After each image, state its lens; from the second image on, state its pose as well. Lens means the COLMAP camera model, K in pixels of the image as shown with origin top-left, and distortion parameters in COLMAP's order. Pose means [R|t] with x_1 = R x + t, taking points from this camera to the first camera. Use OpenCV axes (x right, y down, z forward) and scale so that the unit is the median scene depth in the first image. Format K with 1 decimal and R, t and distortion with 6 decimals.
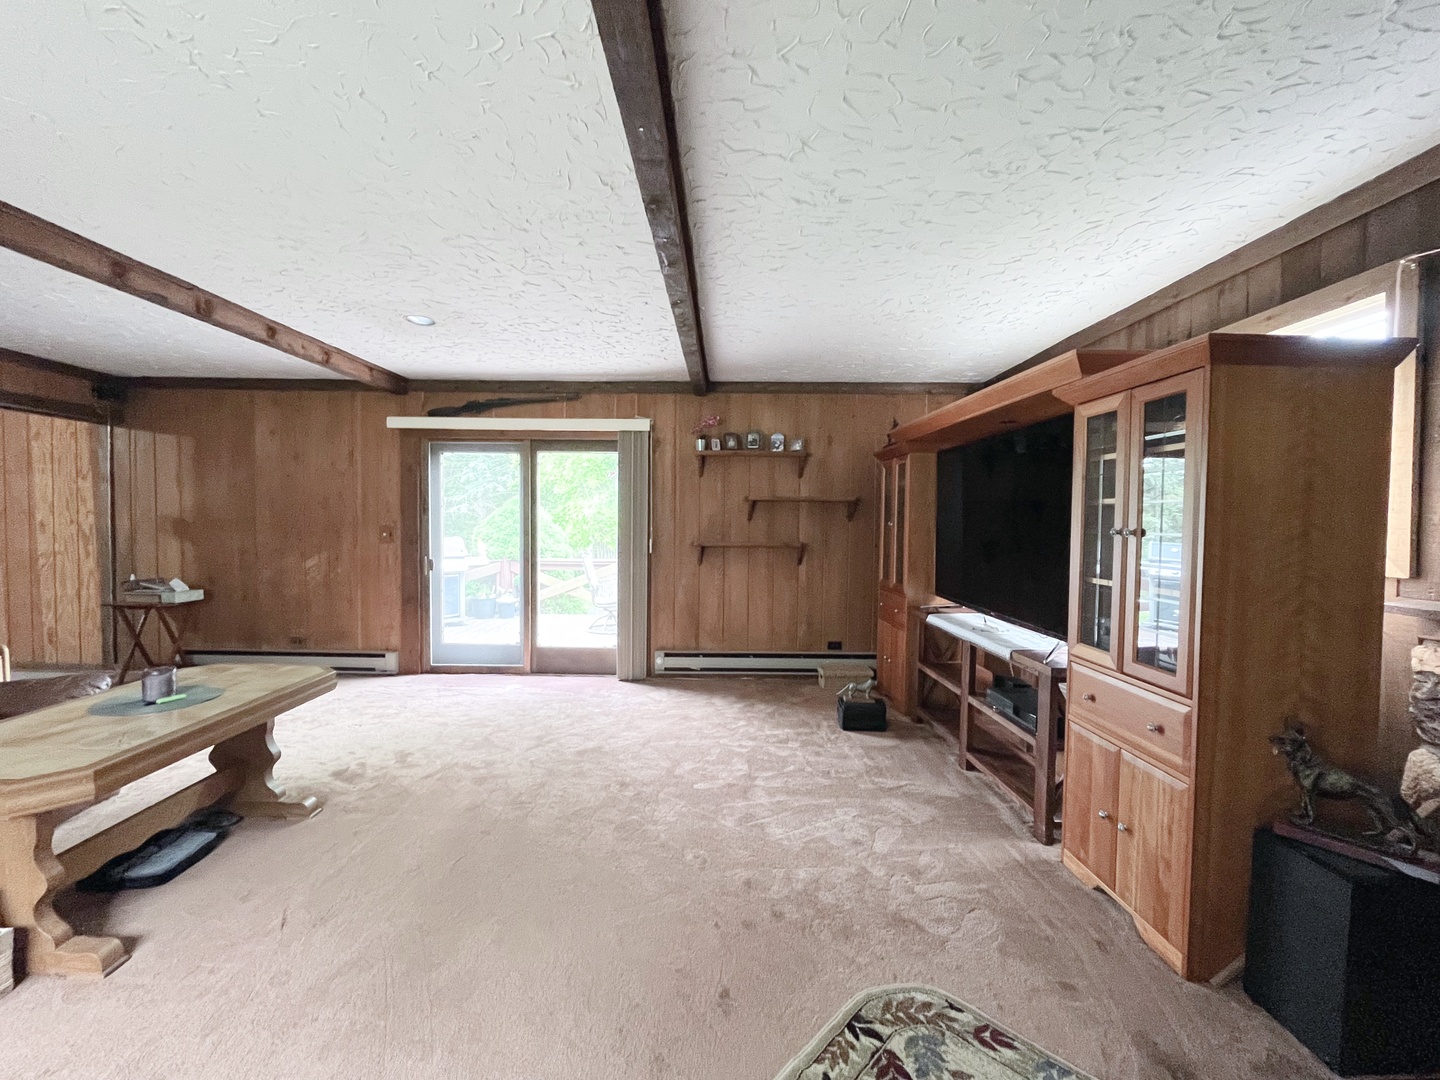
lens RADIAL K [[598.8, 0, 715.4], [0, 598.8, 538.6], [0, 0, 1]] dist [-0.000745, -0.000071]
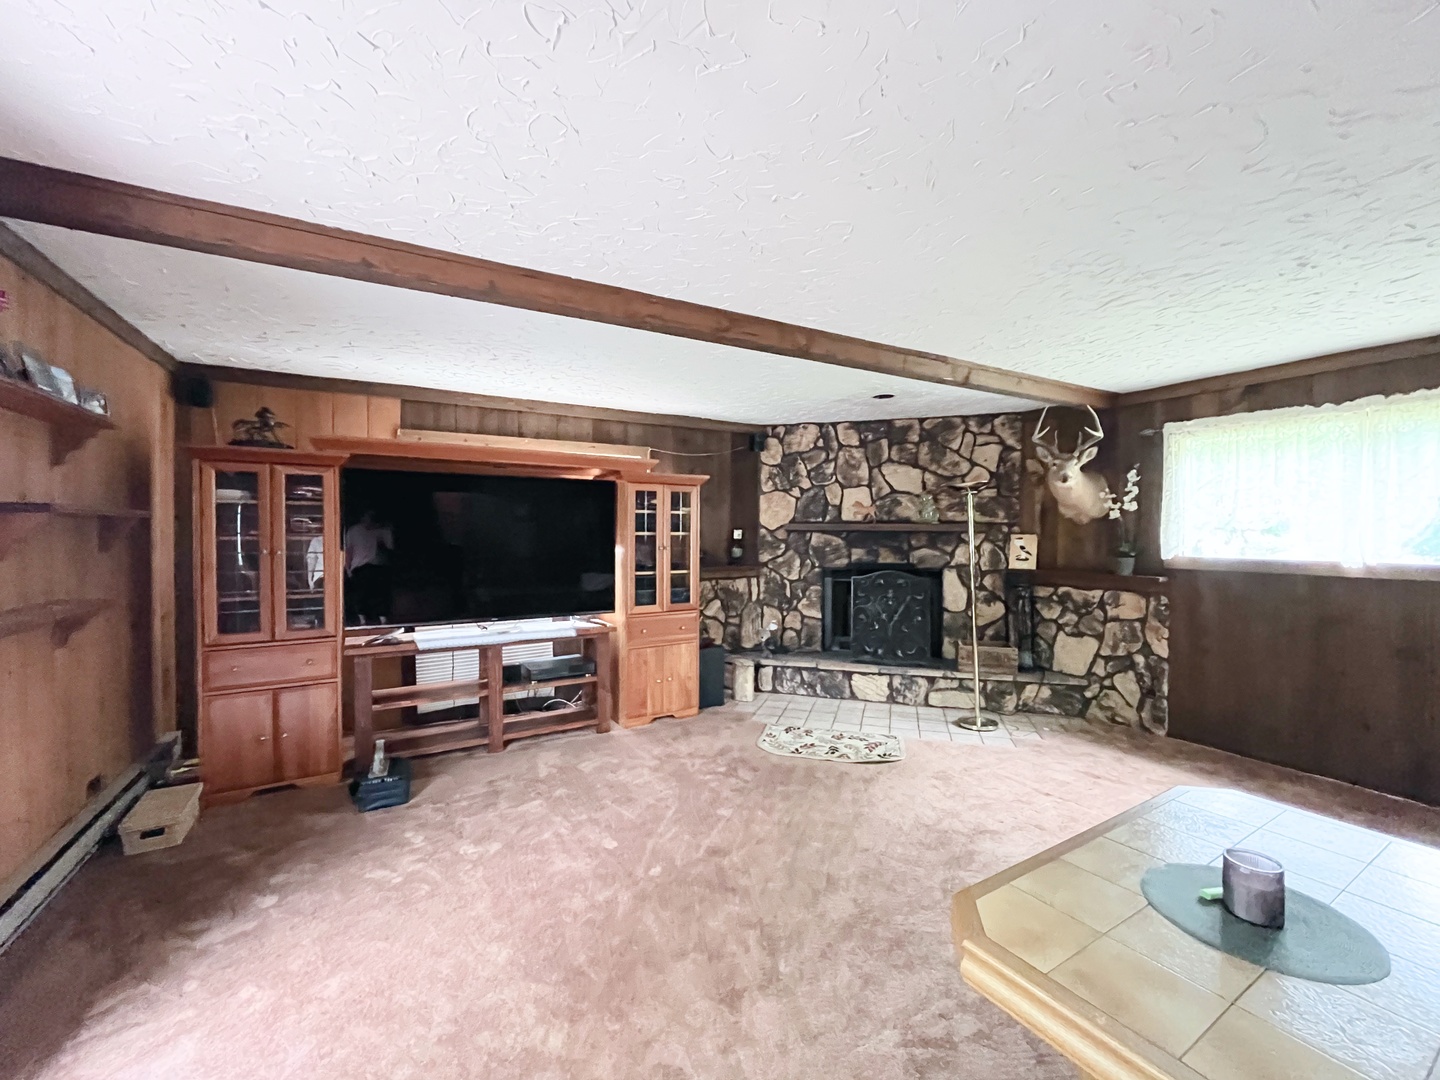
lens RADIAL K [[573.8, 0, 718.9], [0, 573.8, 542.2], [0, 0, 1]] dist [-0.001263, -0.000079]
pose [[-0.493925, -0.025430, 0.869133, -0.688643], [0.020505, 0.998954, 0.040881, -0.064332], [-0.869263, 0.038014, -0.492886, 1.015960]]
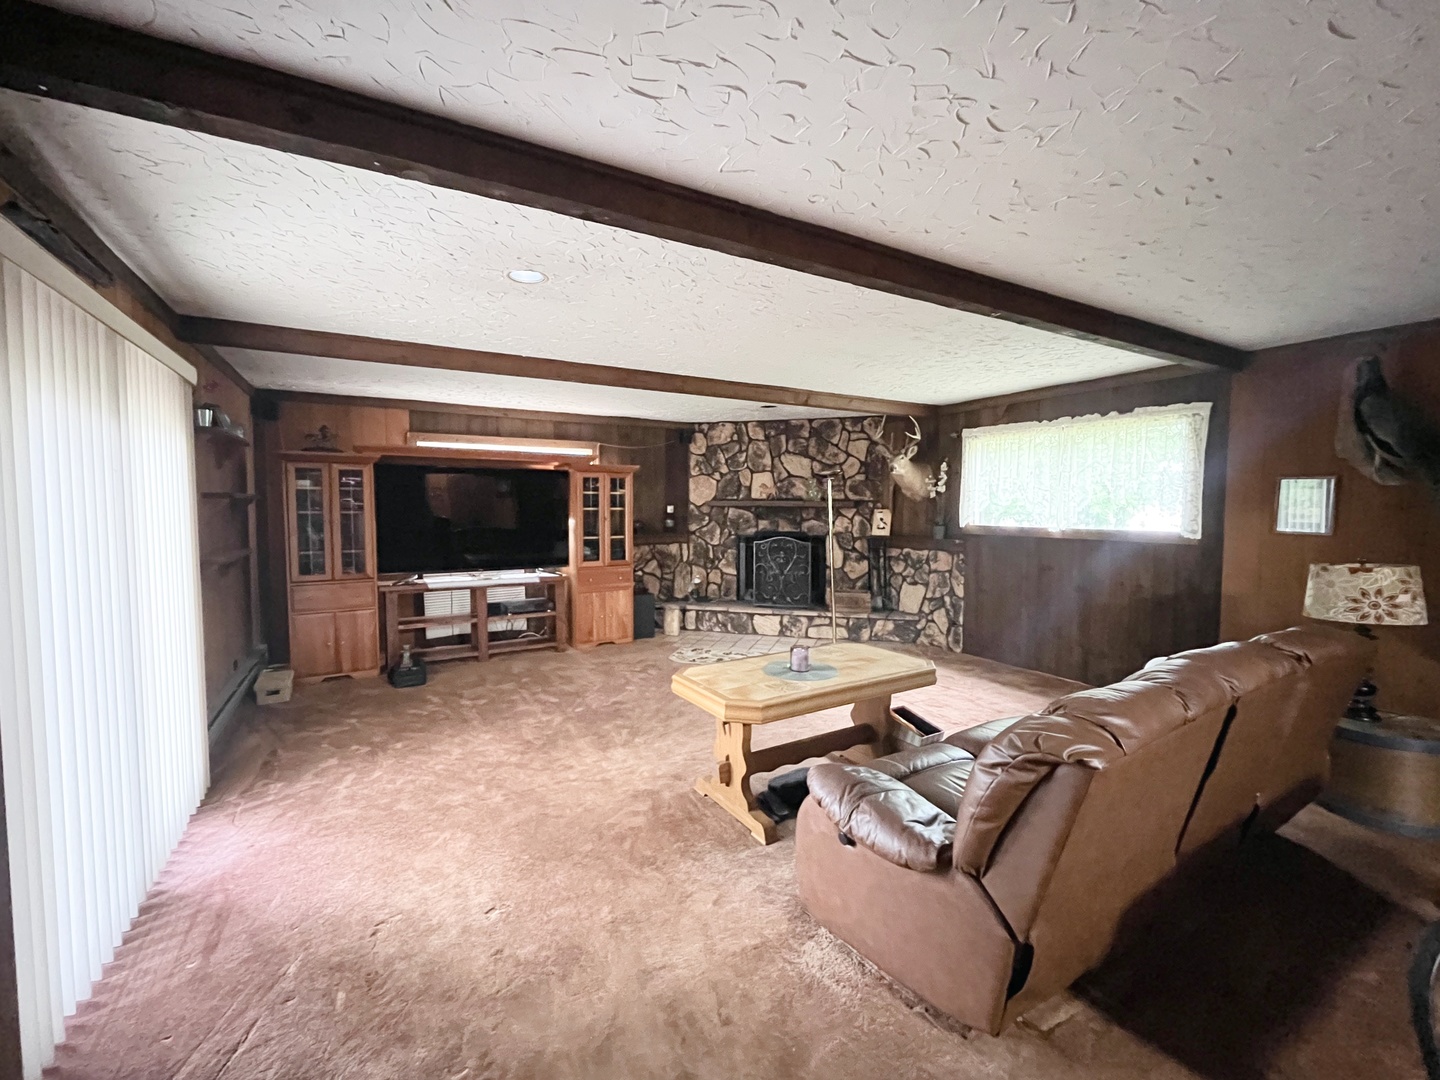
lens RADIAL K [[586.6, 0, 716.2], [0, 586.6, 539.7], [0, 0, 1]] dist [-0.002107, -0.000219]
pose [[-0.501509, -0.059432, 0.863109, -1.171686], [0.020730, 0.996526, 0.080664, -0.075486], [-0.864904, 0.058346, -0.498534, 1.083707]]
